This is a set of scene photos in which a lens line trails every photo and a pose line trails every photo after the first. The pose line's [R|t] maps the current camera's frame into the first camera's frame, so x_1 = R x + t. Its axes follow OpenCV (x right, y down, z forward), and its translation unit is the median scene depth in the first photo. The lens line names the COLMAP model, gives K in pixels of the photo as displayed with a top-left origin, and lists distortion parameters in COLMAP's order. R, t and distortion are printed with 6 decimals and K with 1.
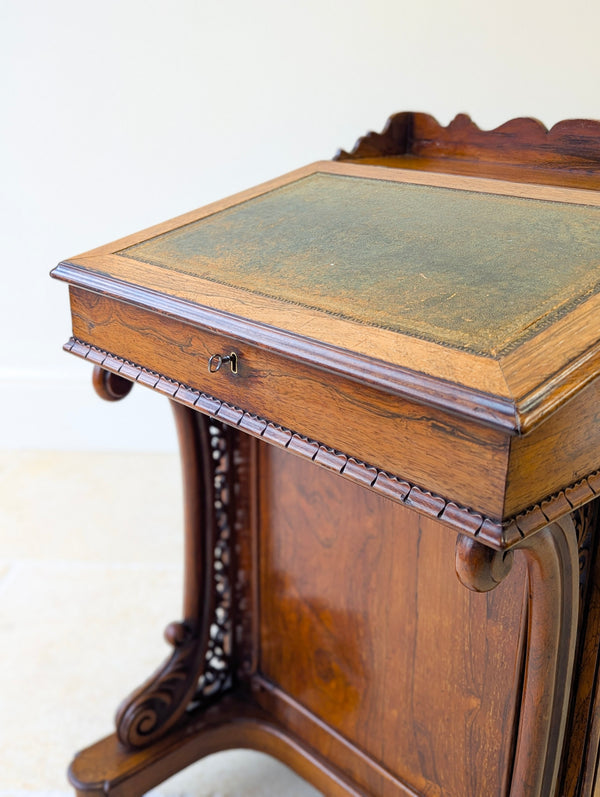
lens RADIAL K [[858.9, 0, 300.2], [0, 858.9, 384.1], [0, 0, 1]] dist [0.023607, -0.002130]
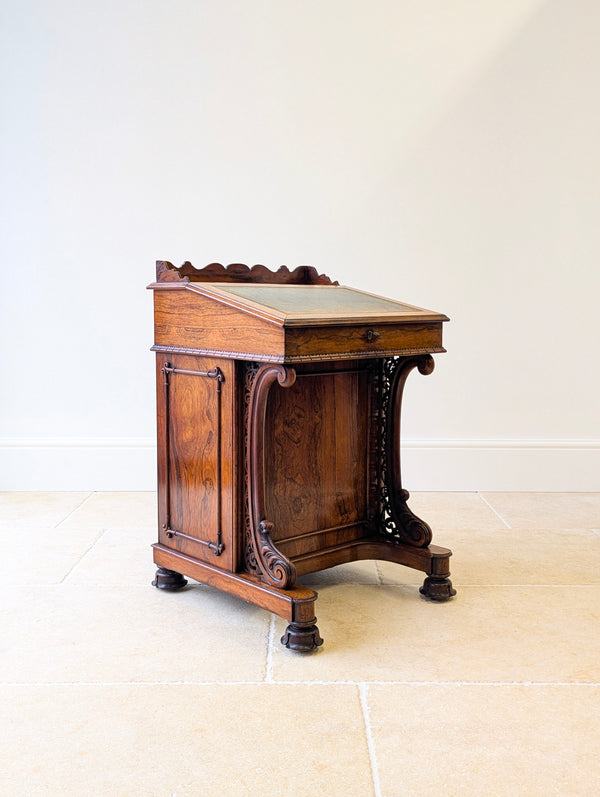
lens RADIAL K [[856.8, 0, 326.7], [0, 856.8, 399.3], [0, 0, 1]] dist [0.023087, 0.020019]
pose [[-0.011888, -0.131341, 0.991266, -2.049535], [0.336076, 0.933142, 0.127670, -0.166137], [-0.941760, 0.334658, 0.033047, 0.774035]]
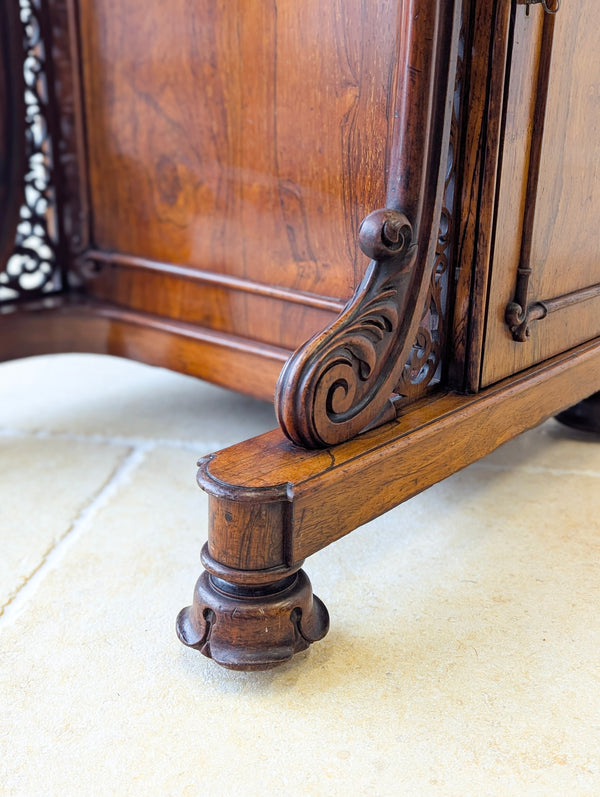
lens RADIAL K [[907.6, 0, 315.2], [0, 907.6, 398.7], [0, 0, 1]] dist [0.028335, 0.018018]
pose [[0.991753, -0.032893, 0.123875, 0.051029], [0.035075, 0.999265, -0.015475, 0.542481], [-0.123275, 0.019692, 0.992177, 0.171100]]
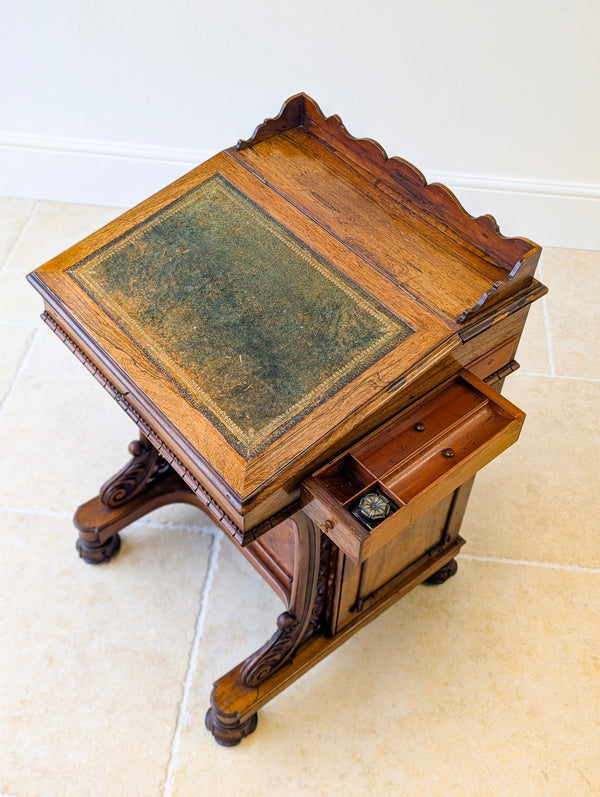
lens RADIAL K [[853.7, 0, 314.2], [0, 853.7, 398.4], [0, 0, 1]] dist [0.044712, -0.022581]
pose [[0.997691, 0.064429, -0.021479, 0.224709], [-0.046481, 0.878361, 0.475732, -0.588394], [0.049517, -0.473635, 0.879328, -0.343549]]
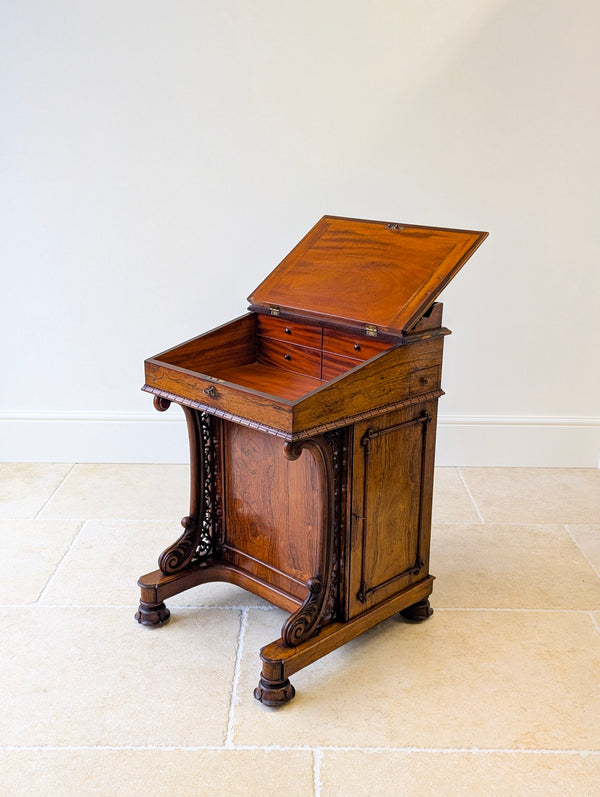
lens RADIAL K [[856.8, 0, 326.7], [0, 856.8, 399.3], [0, 0, 1]] dist [0.023087, 0.020019]
pose [[0.998398, -0.011018, 0.055490, 0.096515], [0.013980, 0.998482, -0.053266, 0.107954], [-0.054818, 0.053957, 0.997037, -1.257071]]
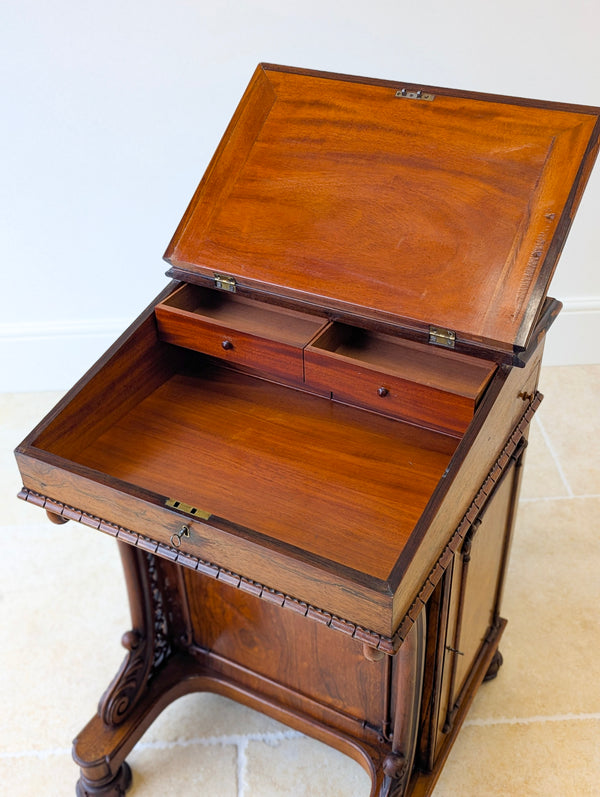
lens RADIAL K [[855.9, 0, 323.4], [0, 855.9, 390.2], [0, 0, 1]] dist [0.020919, 0.023530]
pose [[0.947839, -0.206438, 0.242867, -0.110140], [0.135371, 0.950517, 0.279629, -0.428047], [-0.288575, -0.232166, 0.928883, -0.233784]]
